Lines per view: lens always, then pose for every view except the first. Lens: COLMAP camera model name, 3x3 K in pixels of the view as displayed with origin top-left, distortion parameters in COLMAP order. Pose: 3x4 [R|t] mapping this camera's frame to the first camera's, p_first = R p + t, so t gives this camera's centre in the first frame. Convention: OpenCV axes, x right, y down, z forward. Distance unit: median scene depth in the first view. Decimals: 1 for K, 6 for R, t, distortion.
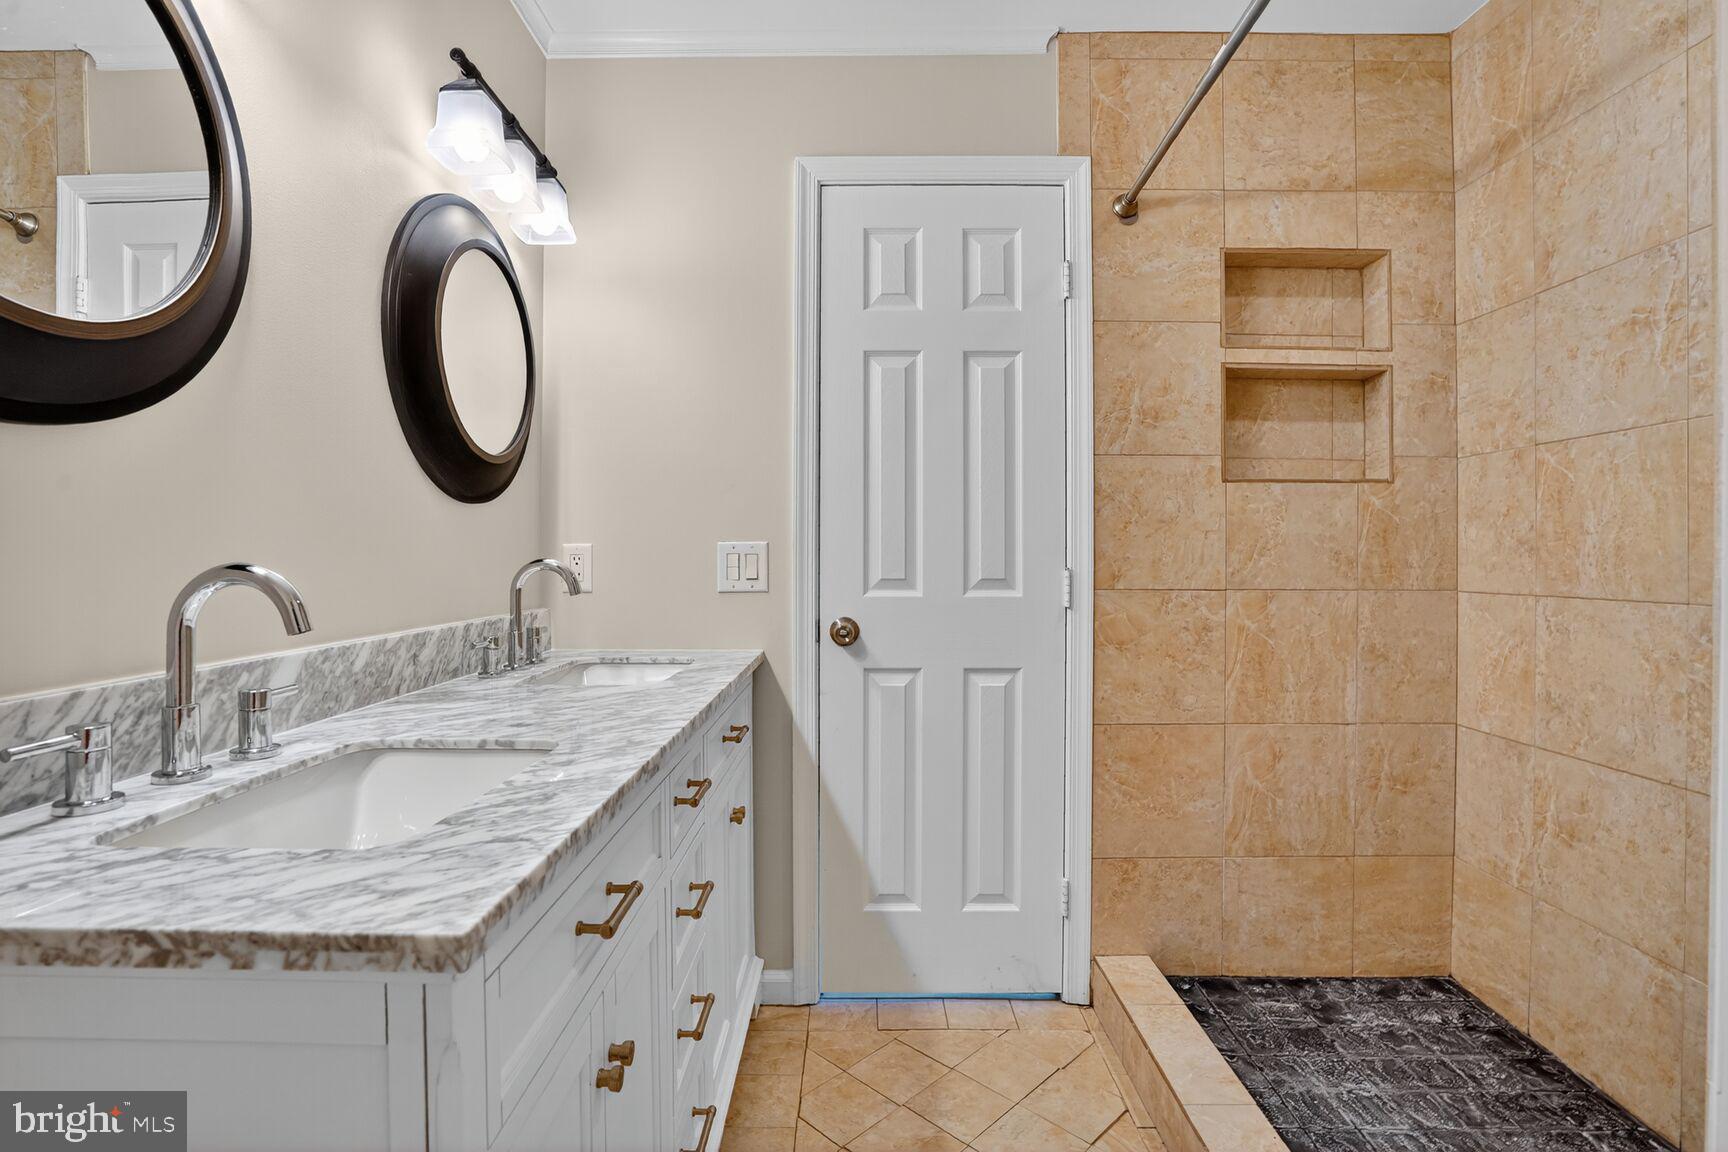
lens RADIAL K [[805.8, 0, 862.6], [0, 805.8, 553.9], [0, 0, 1]] dist [-0.001504, 0.000376]
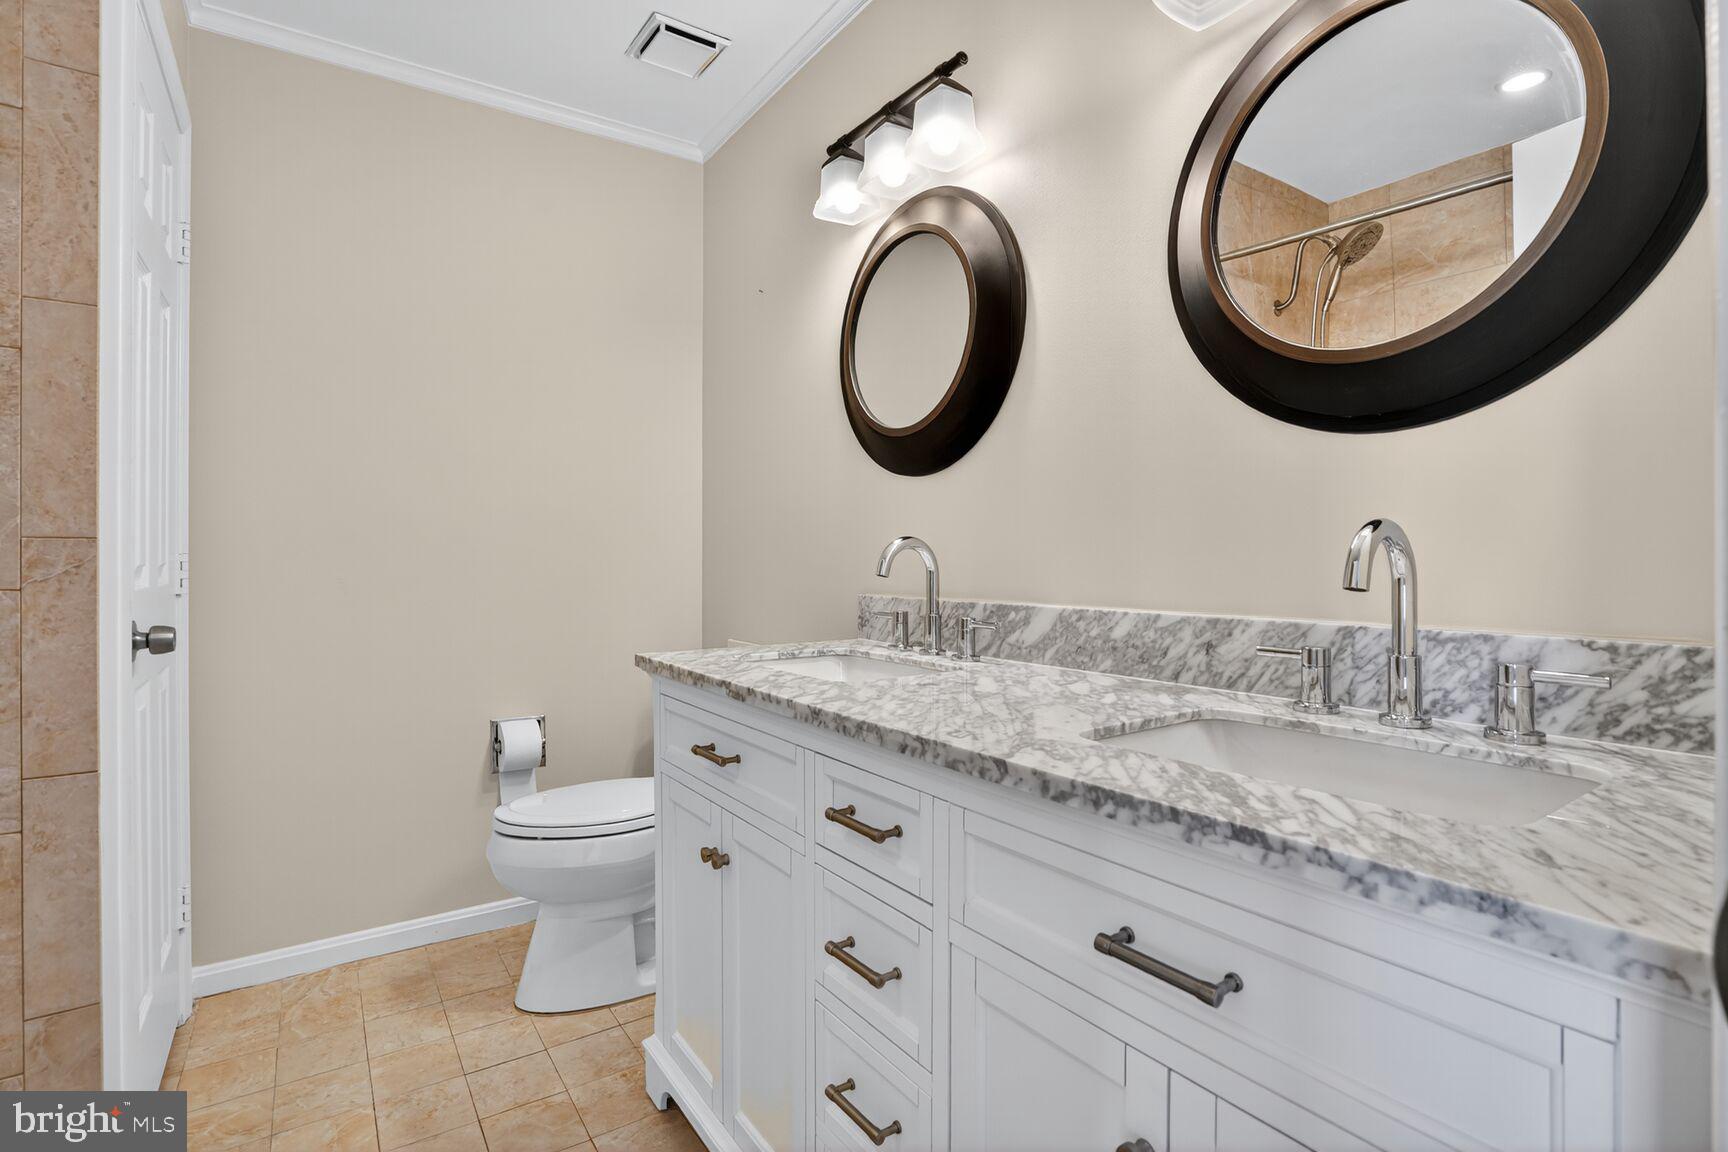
lens RADIAL K [[844.6, 0, 864.0], [0, 844.6, 576.0], [0, 0, 1]] dist [-0.001339, -0.000008]
pose [[-0.831574, -0.000404, -0.555413, 0.247500], [-0.007234, 0.999923, 0.010104, 0.054880], [0.555367, 0.012420, -0.831513, 1.692559]]
